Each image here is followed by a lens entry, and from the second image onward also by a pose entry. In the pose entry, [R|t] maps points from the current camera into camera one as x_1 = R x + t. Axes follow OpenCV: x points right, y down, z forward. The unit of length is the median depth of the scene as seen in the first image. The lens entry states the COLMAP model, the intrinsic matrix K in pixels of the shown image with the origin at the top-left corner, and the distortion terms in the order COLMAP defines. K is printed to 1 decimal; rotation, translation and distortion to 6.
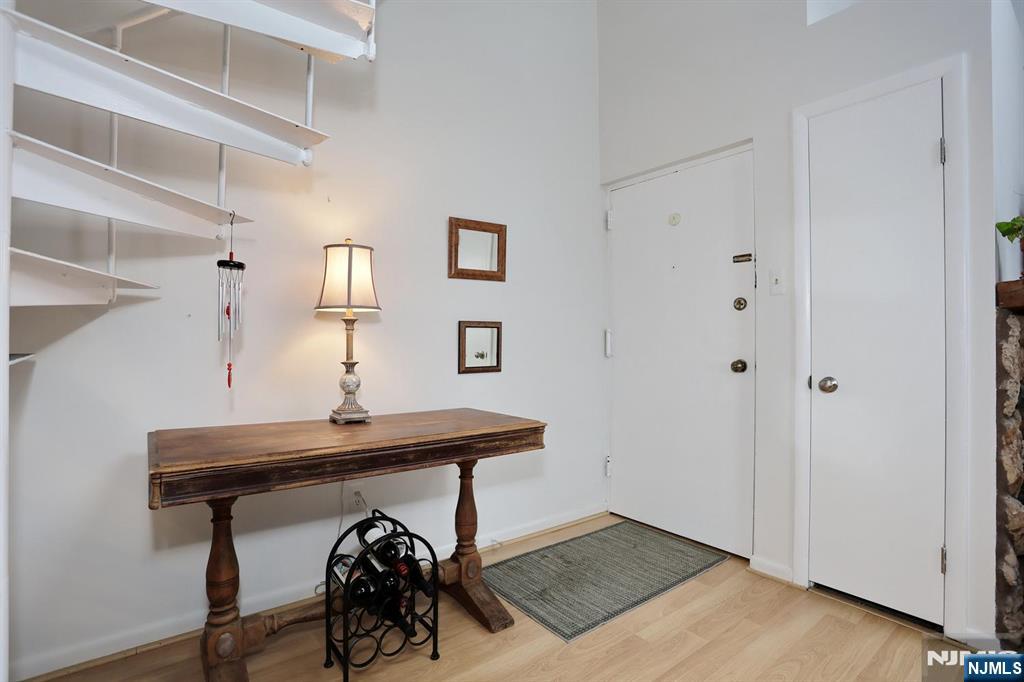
lens RADIAL K [[495.7, 0, 512.4], [0, 495.7, 343.4], [0, 0, 1]] dist [-0.034510, 0.000604]
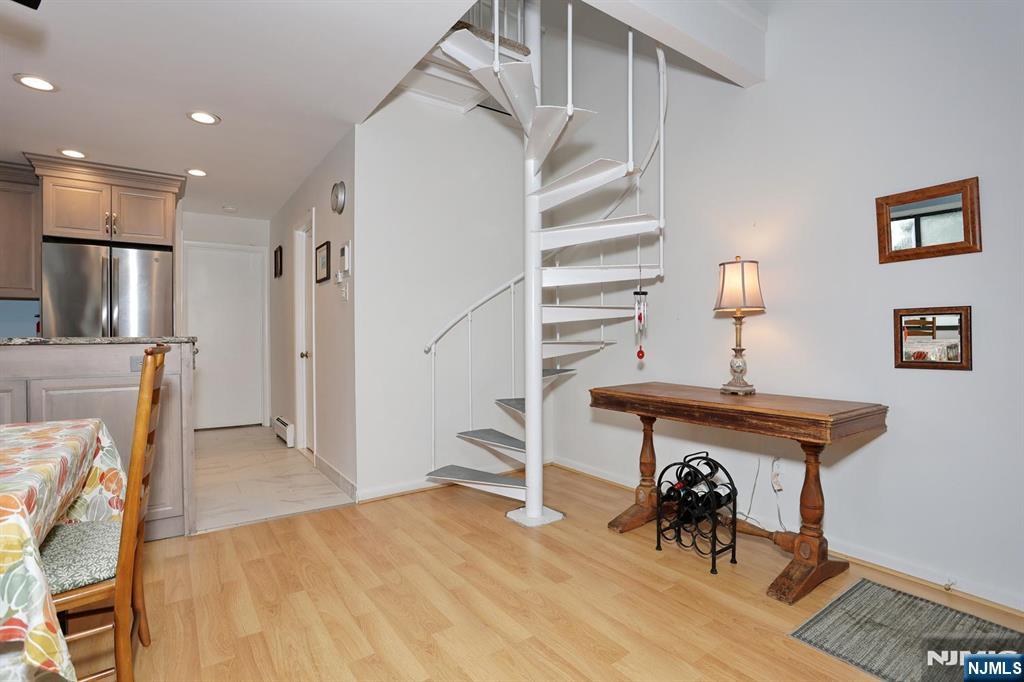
lens RADIAL K [[495.7, 0, 511.2], [0, 495.7, 334.7], [0, 0, 1]] dist [-0.034510, 0.000604]
pose [[-0.046717, -0.006421, -0.998888, 1.031103], [-0.001590, 0.999979, -0.006354, 0.009551], [0.998907, 0.001291, -0.046727, 0.446833]]
